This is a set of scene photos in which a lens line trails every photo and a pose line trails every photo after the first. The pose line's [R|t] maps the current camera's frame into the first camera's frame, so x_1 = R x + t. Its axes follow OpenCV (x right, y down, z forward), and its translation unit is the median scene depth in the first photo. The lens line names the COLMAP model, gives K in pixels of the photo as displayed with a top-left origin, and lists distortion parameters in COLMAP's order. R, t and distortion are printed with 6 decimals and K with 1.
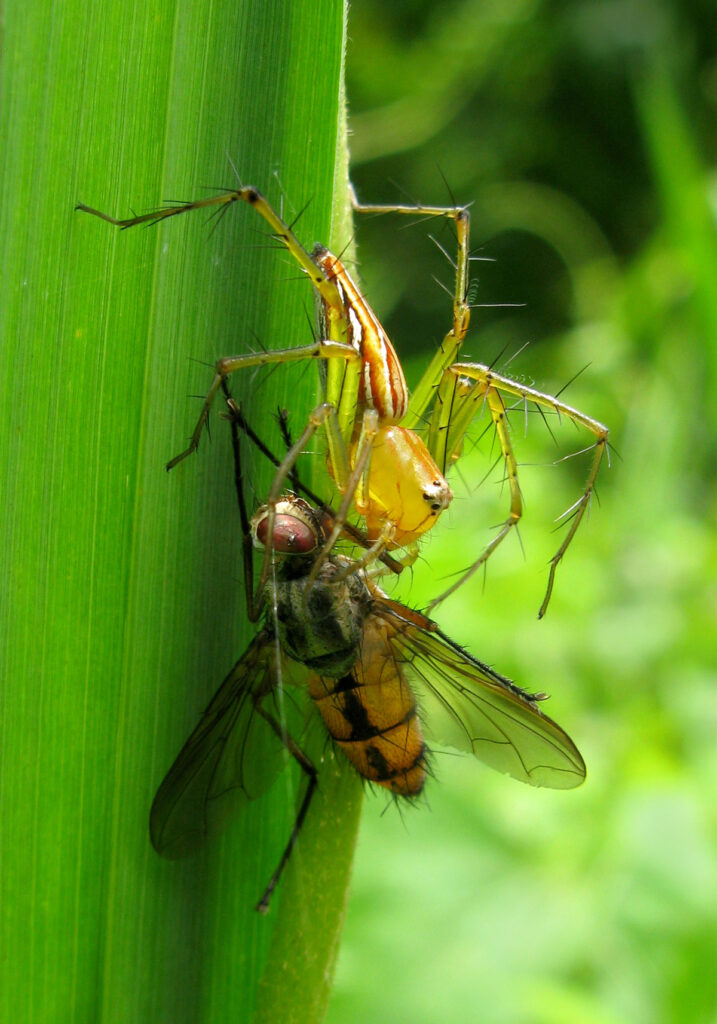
lens RADIAL K [[2179.9, 0, 359.6], [0, 2179.9, 514.9], [0, 0, 1]] dist [-0.240911, 0.000000]
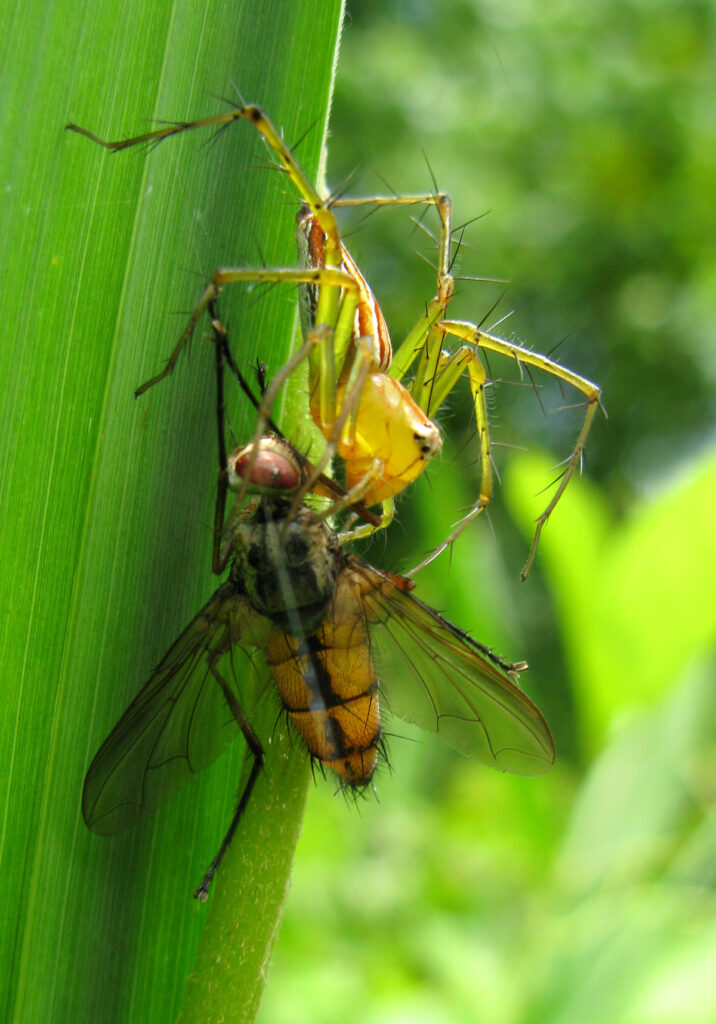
lens RADIAL K [[1718.1, 0, 320.0], [0, 1718.1, 583.7], [0, 0, 1]] dist [-0.244046, 0.000000]
pose [[0.993998, 0.067015, 0.086475, -0.066994], [-0.055935, 0.990613, -0.124732, 0.141475], [-0.094022, 0.119146, 0.988415, 0.261884]]
